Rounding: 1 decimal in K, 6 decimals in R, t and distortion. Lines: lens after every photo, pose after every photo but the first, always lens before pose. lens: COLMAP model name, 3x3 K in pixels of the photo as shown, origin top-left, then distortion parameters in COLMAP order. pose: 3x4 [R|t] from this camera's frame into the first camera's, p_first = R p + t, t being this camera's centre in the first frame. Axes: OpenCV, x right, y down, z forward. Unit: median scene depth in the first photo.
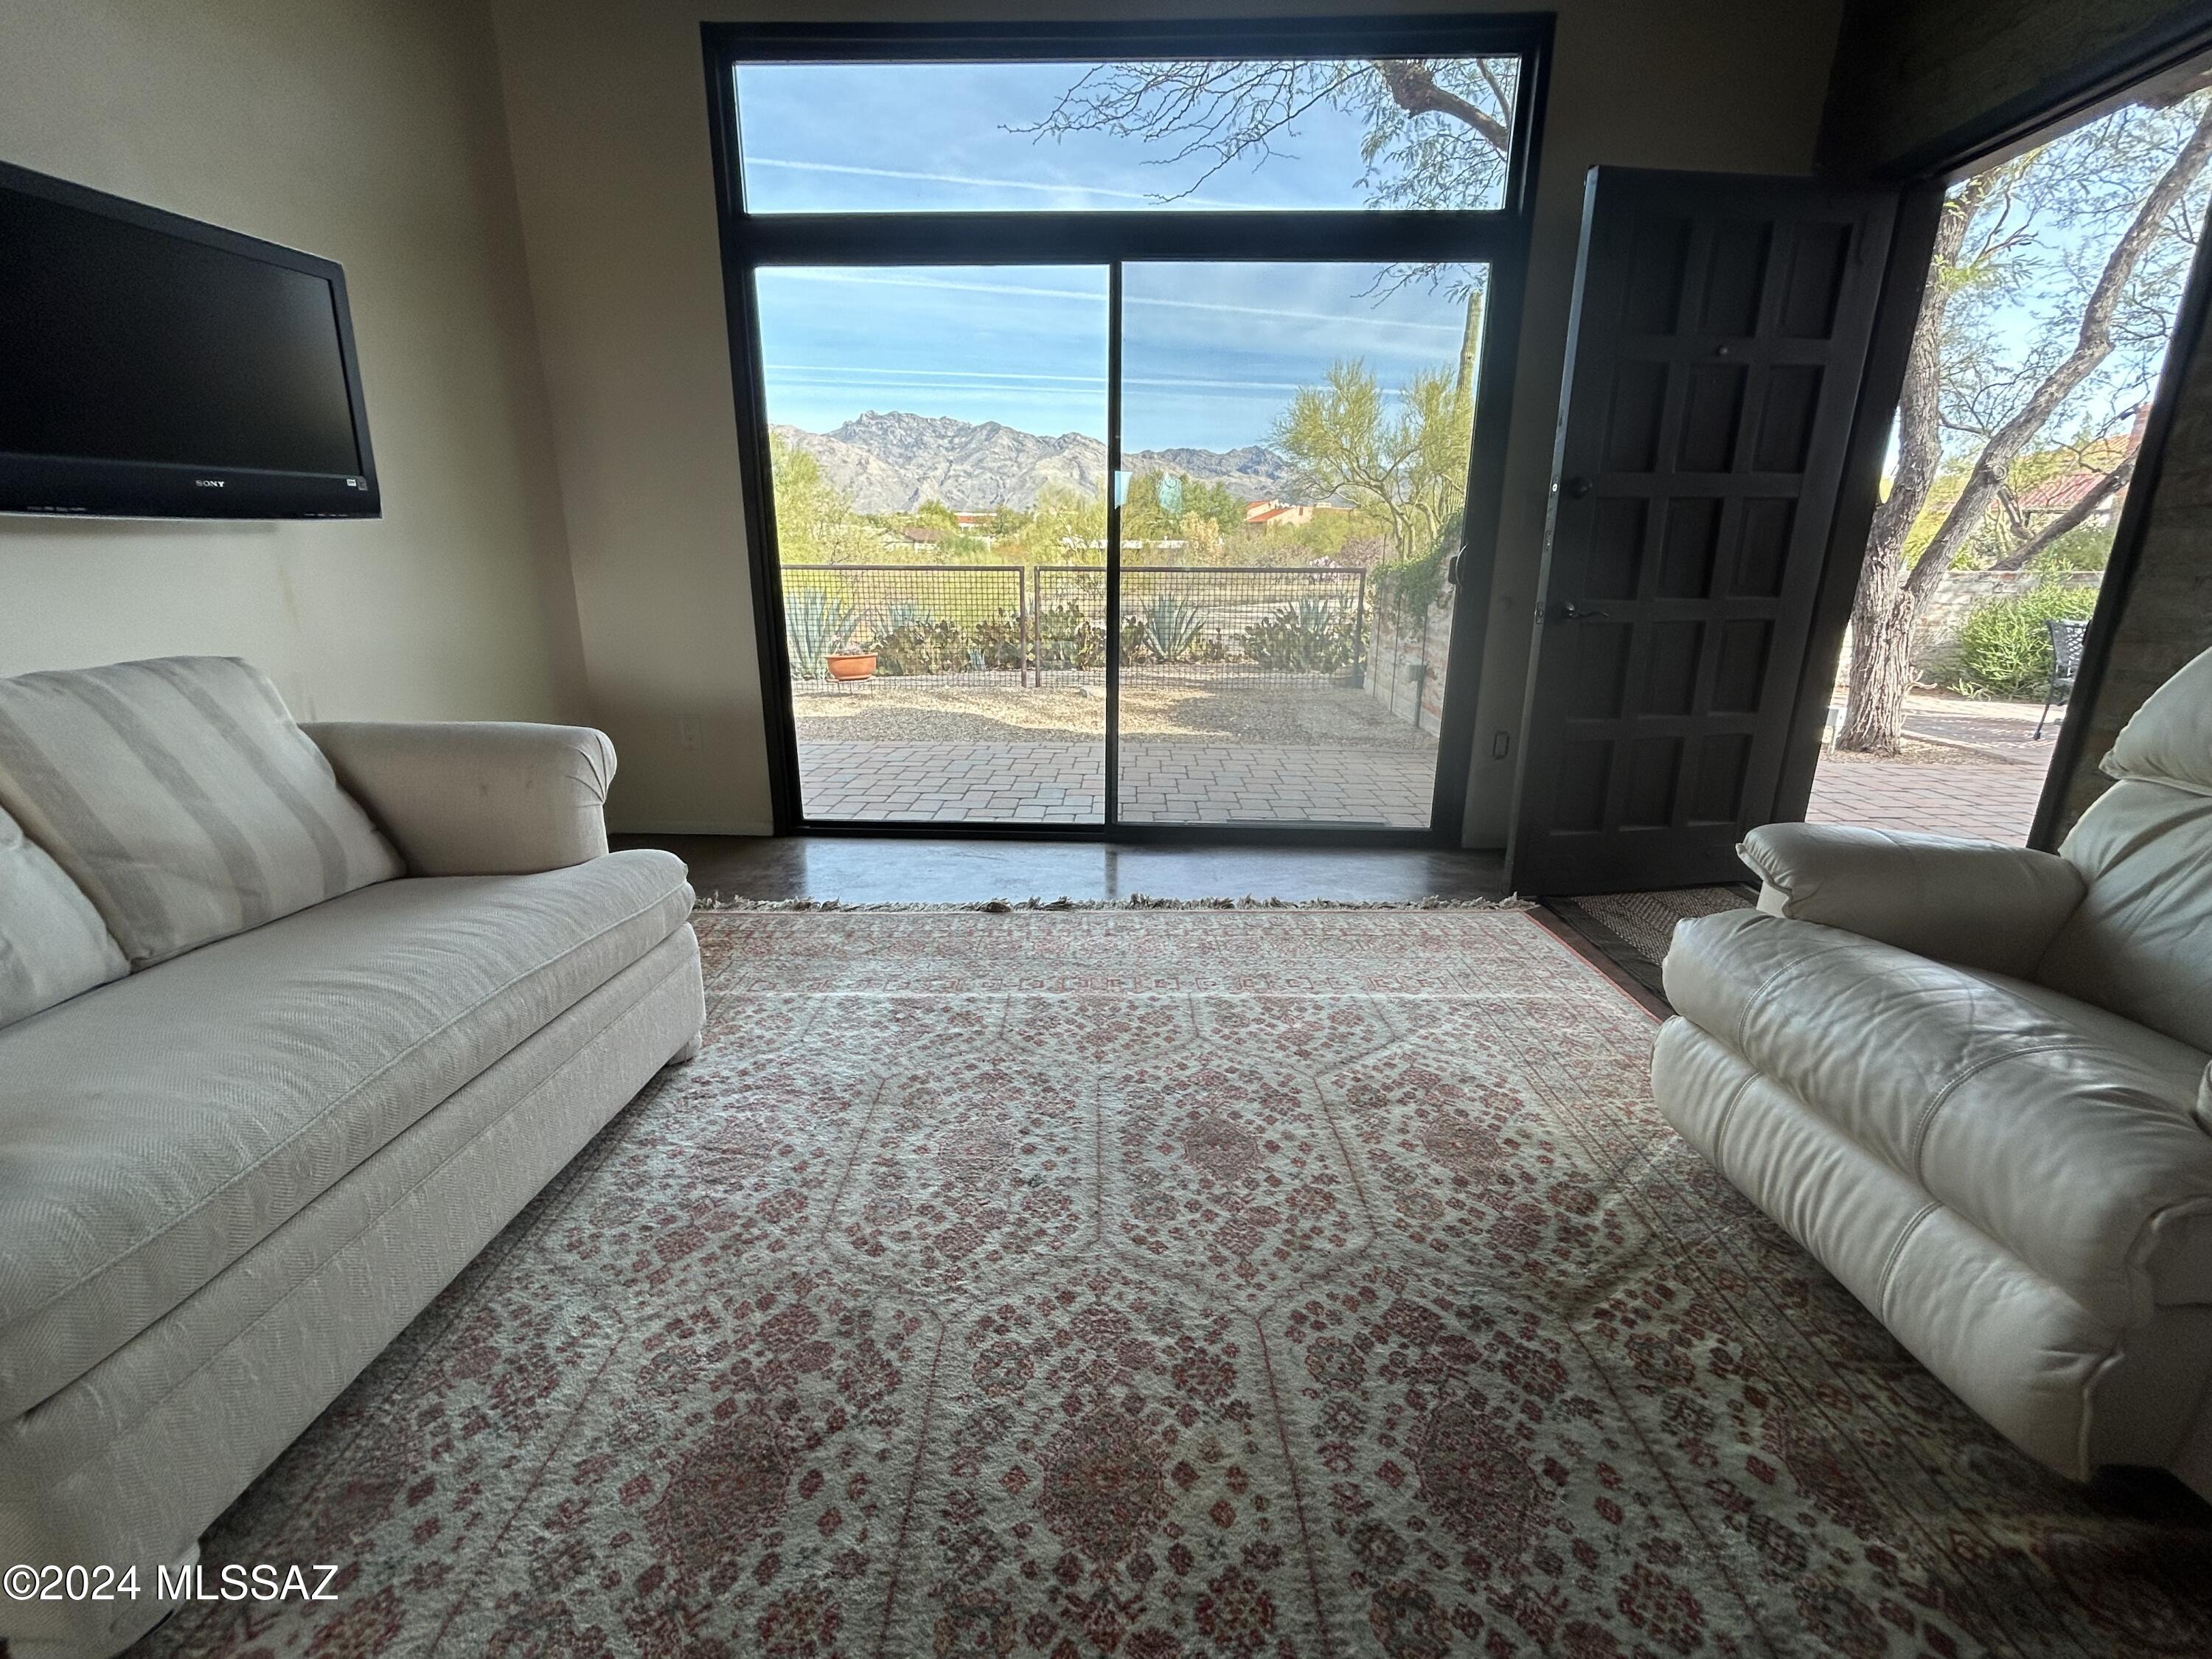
lens RADIAL K [[951.4, 0, 1108.6], [0, 951.4, 822.6], [0, 0, 1]] dist [0.002760, 0.000437]
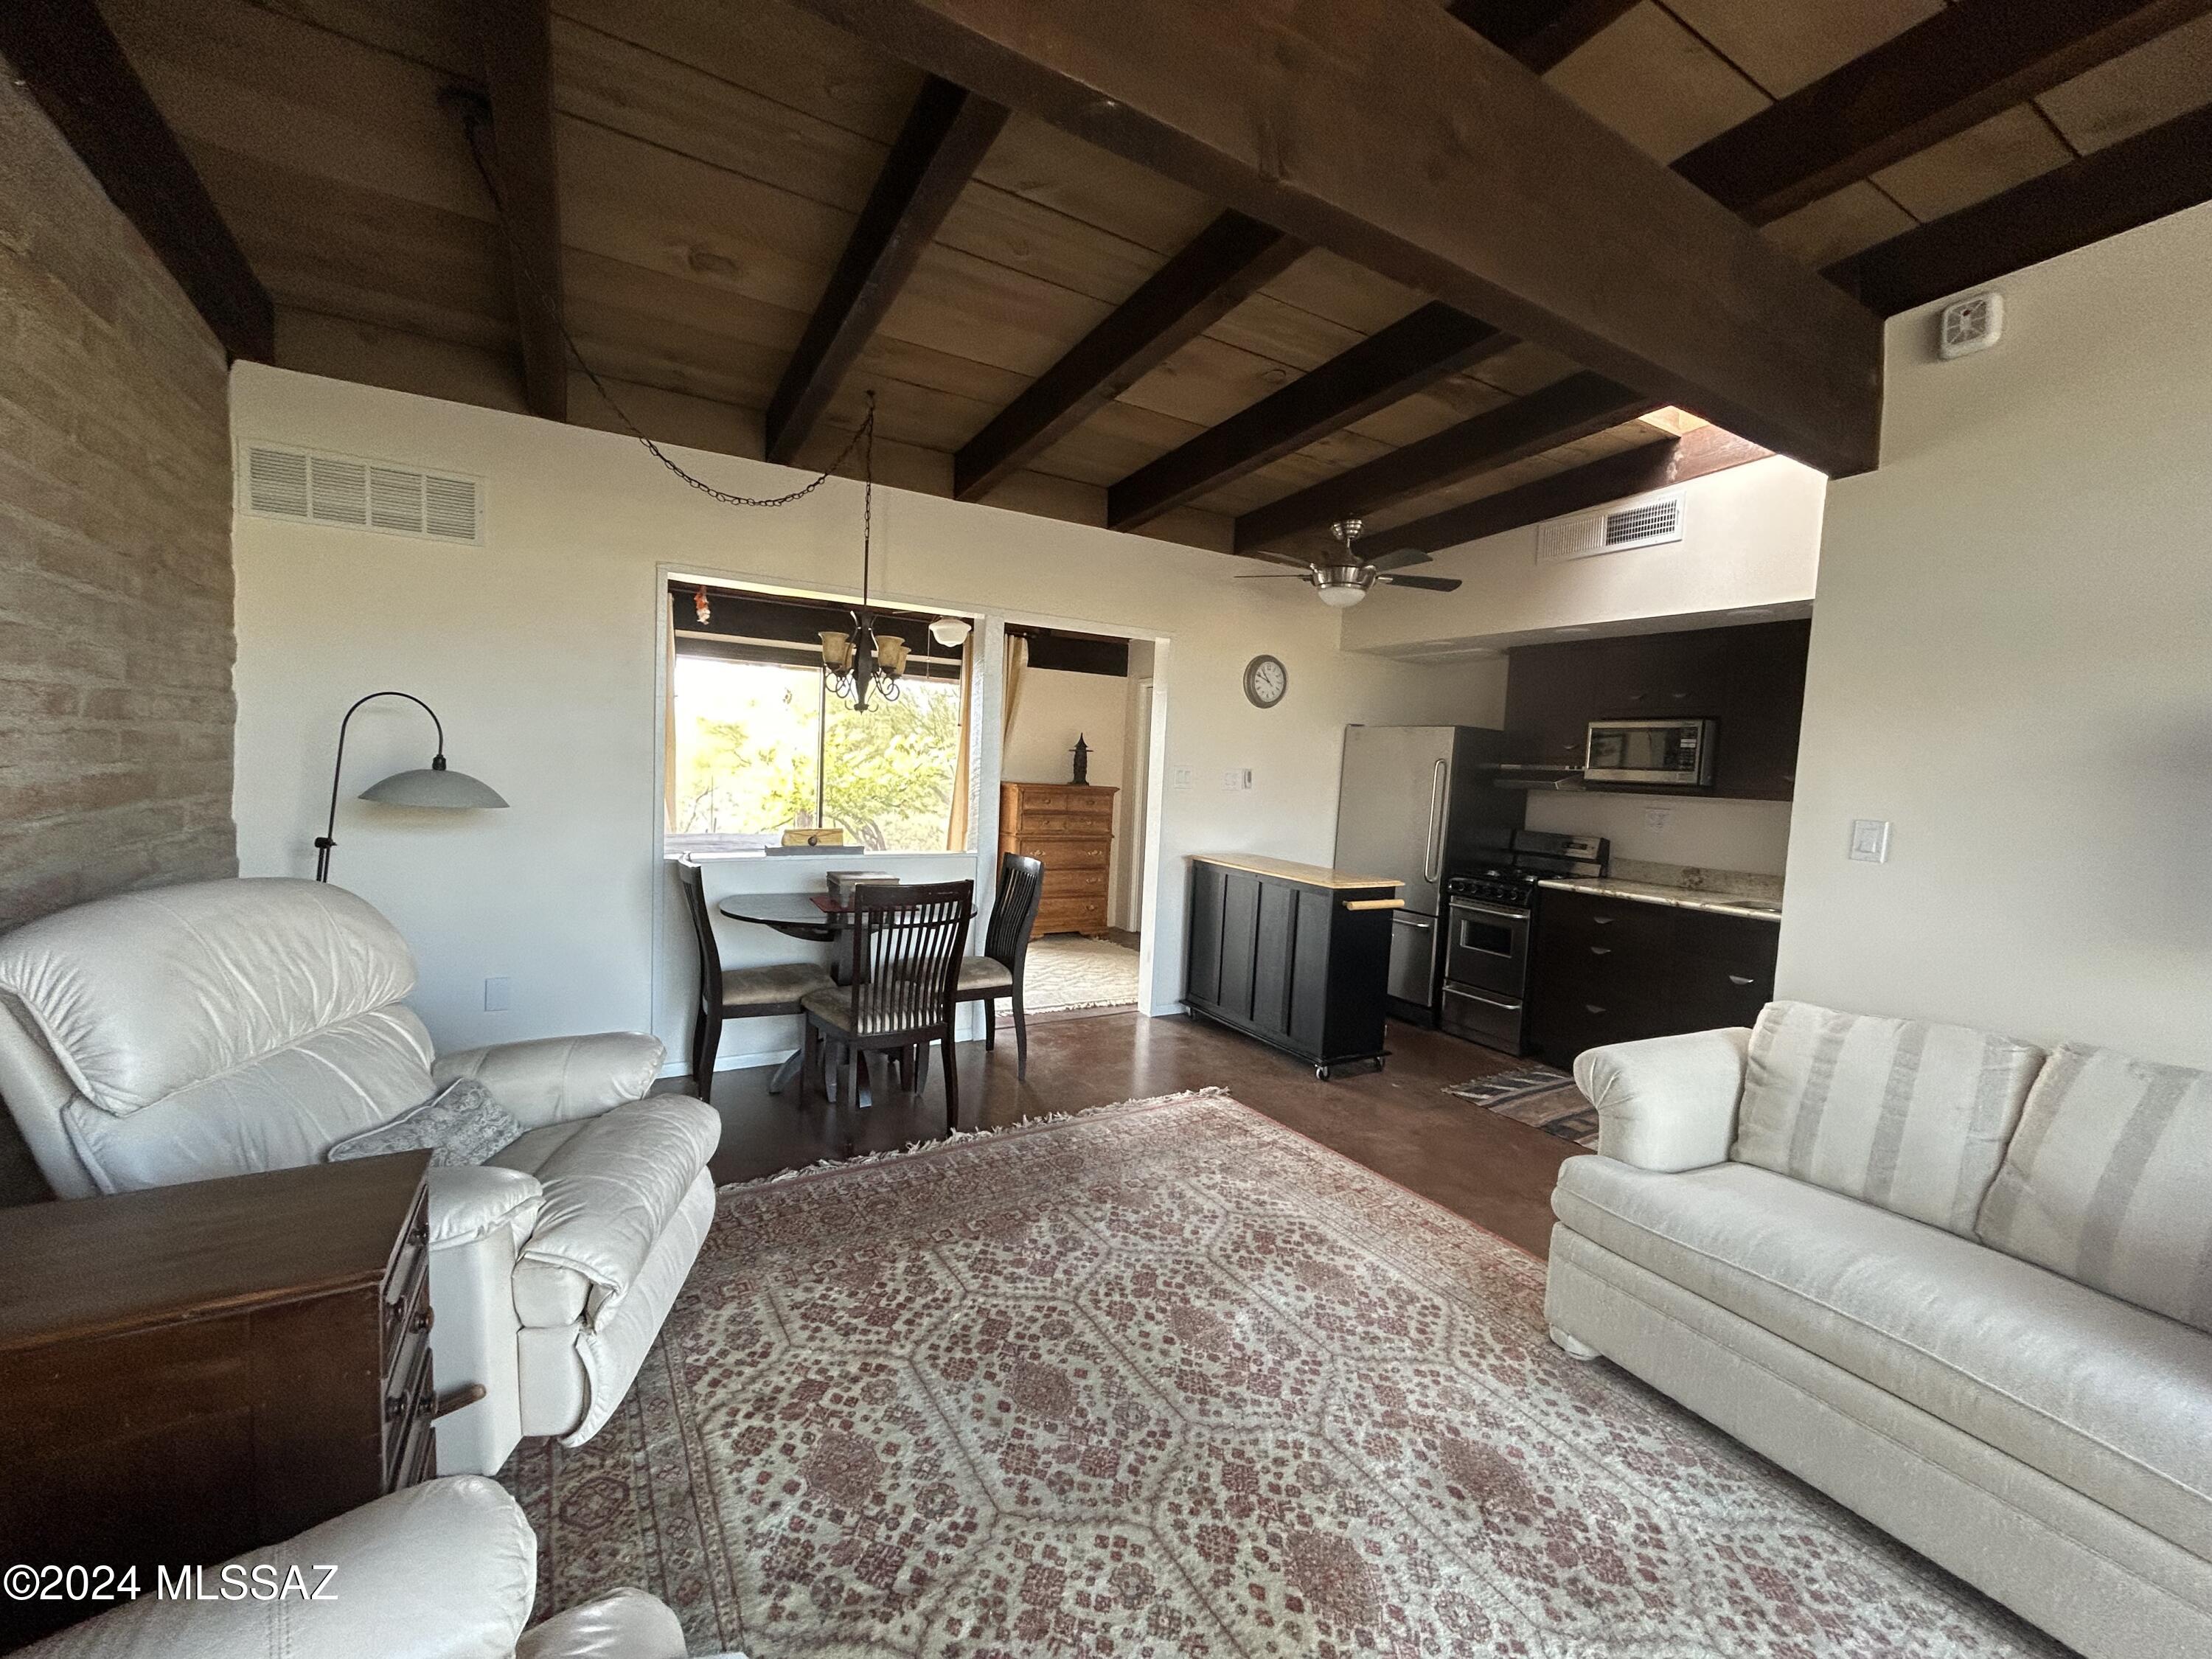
lens RADIAL K [[883.9, 0, 1098.4], [0, 883.9, 826.2], [0, 0, 1]] dist [0.011178, 0.000111]
pose [[-0.853971, -0.010225, -0.520221, 0.655073], [-0.187365, 0.938779, 0.289118, -0.459042], [0.485416, 0.344370, -0.803605, 0.975354]]
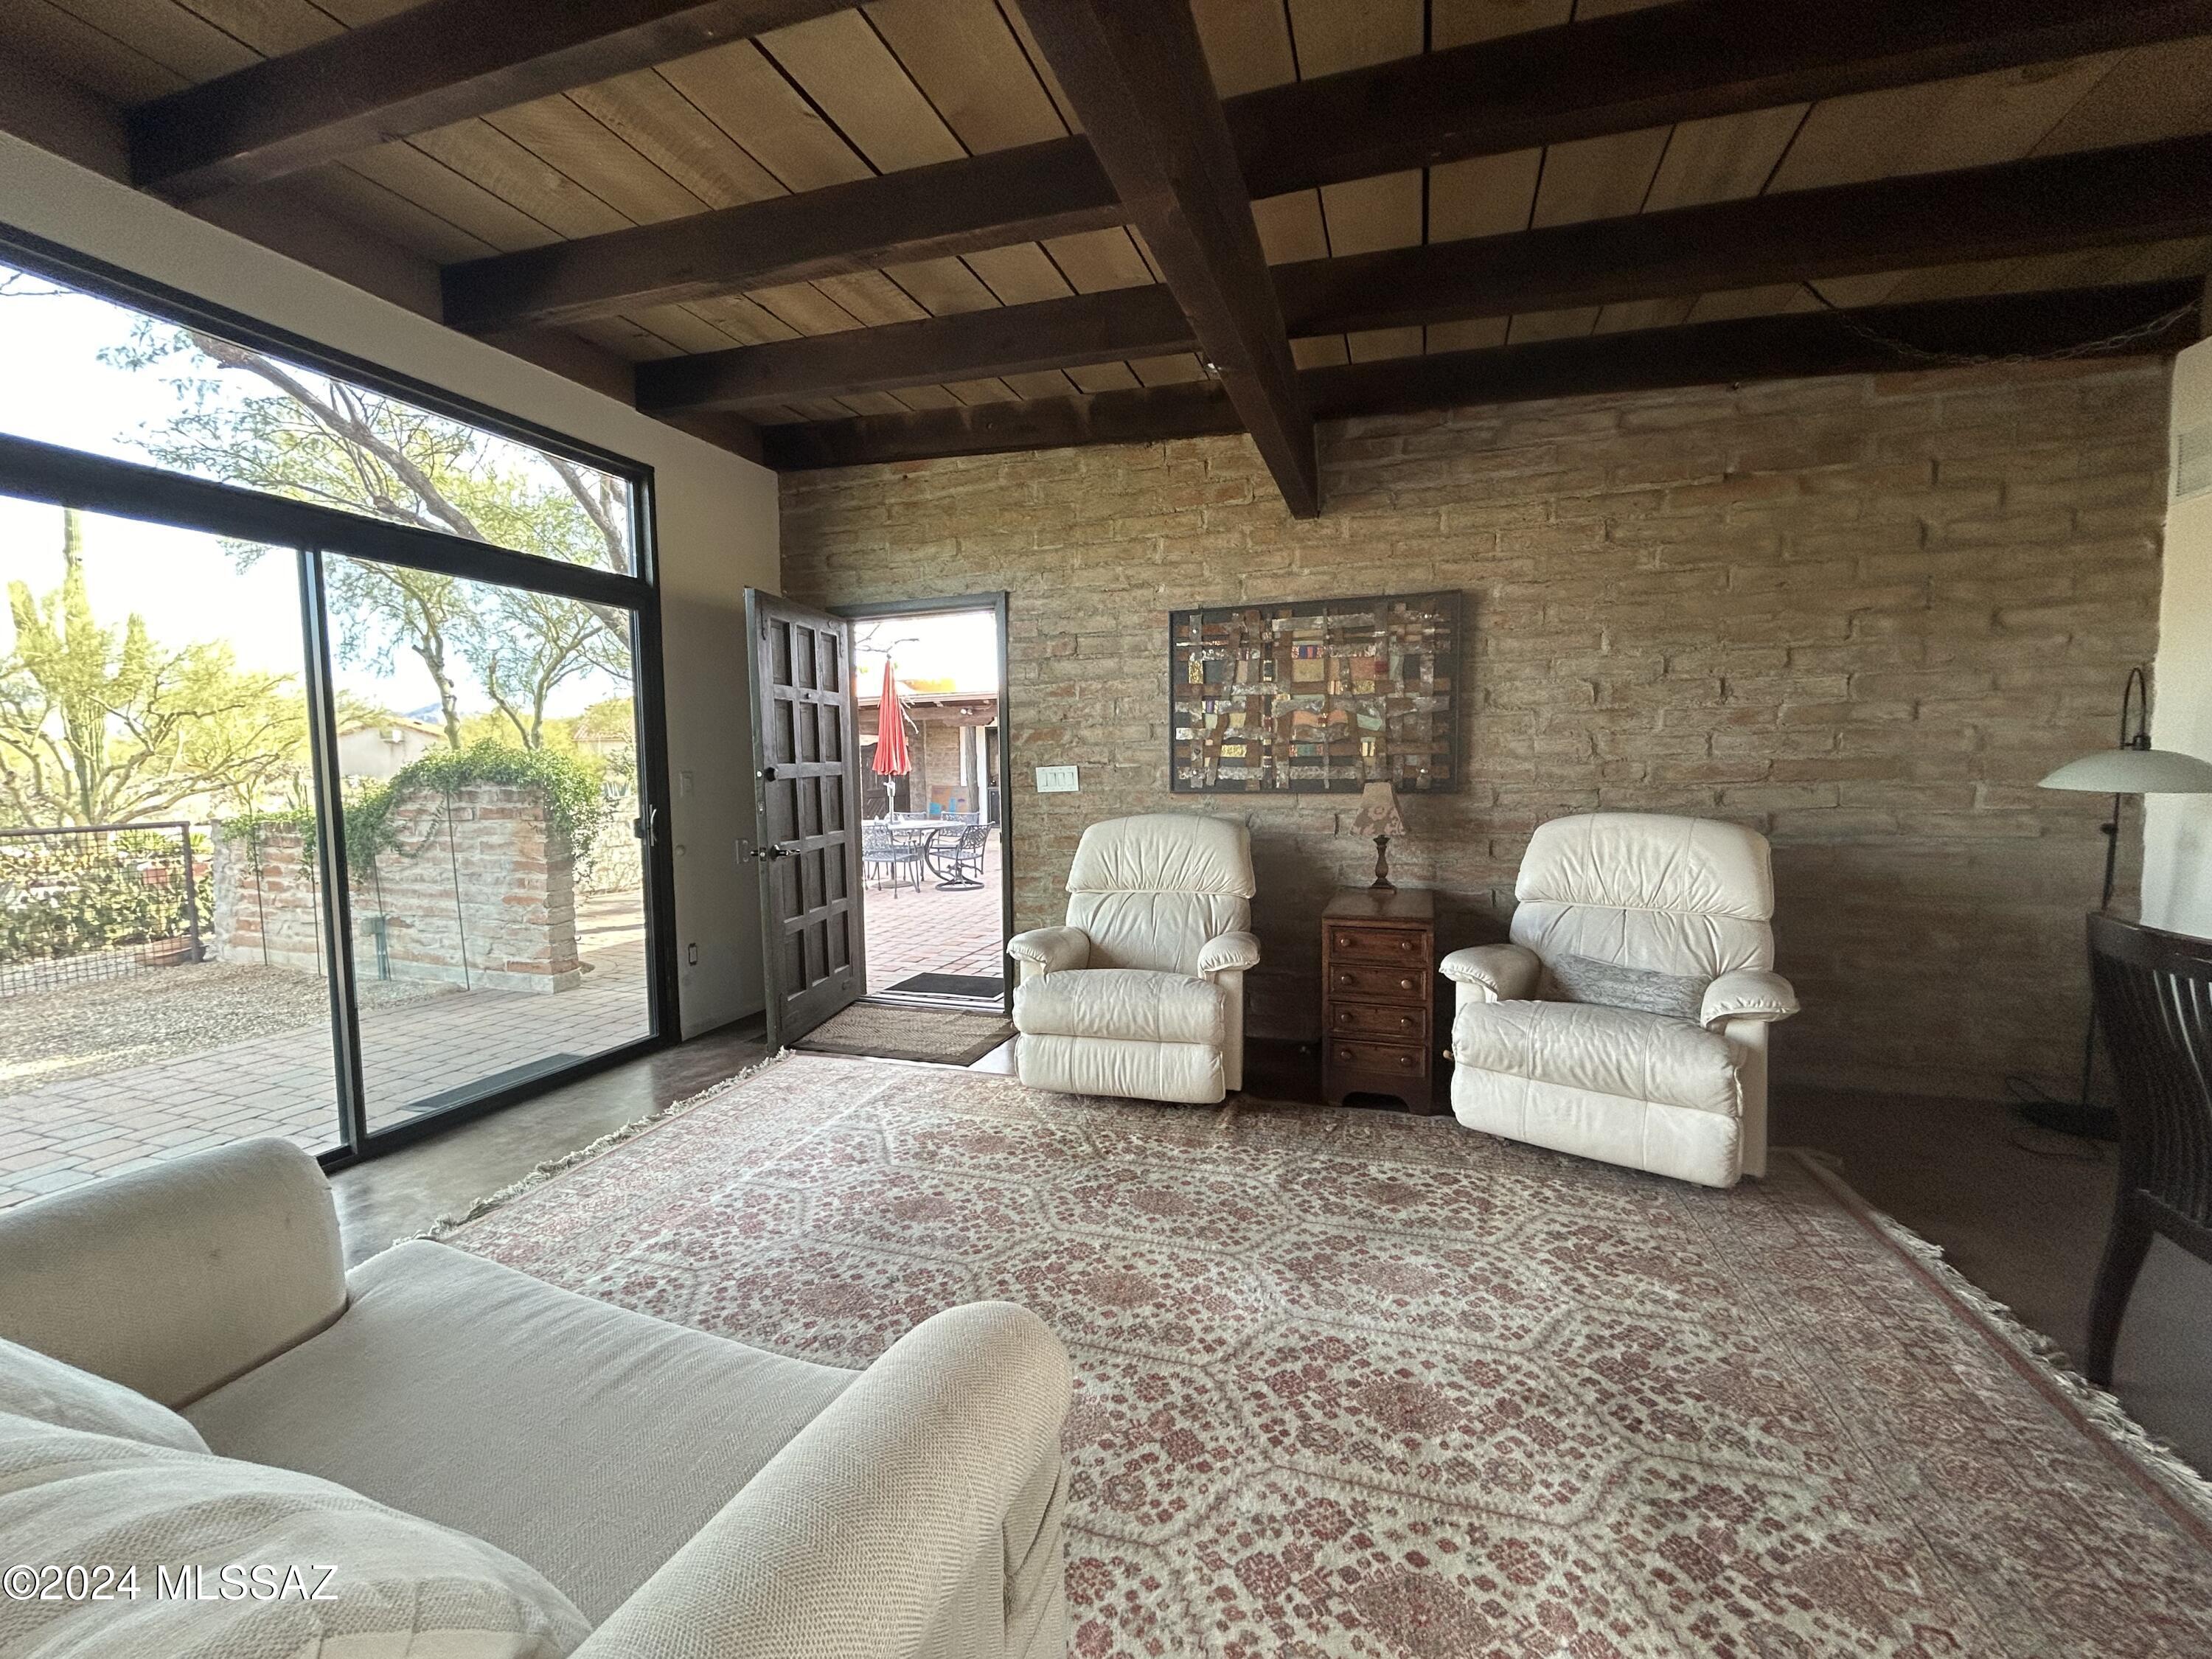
lens RADIAL K [[883.9, 0, 1103.1], [0, 883.9, 843.9], [0, 0, 1]] dist [0.011178, 0.000111]
pose [[0.308933, -0.096922, 0.946133, -1.099983], [0.275343, 0.961308, 0.008571, -0.163604], [-0.910356, 0.257863, 0.323666, 0.110038]]
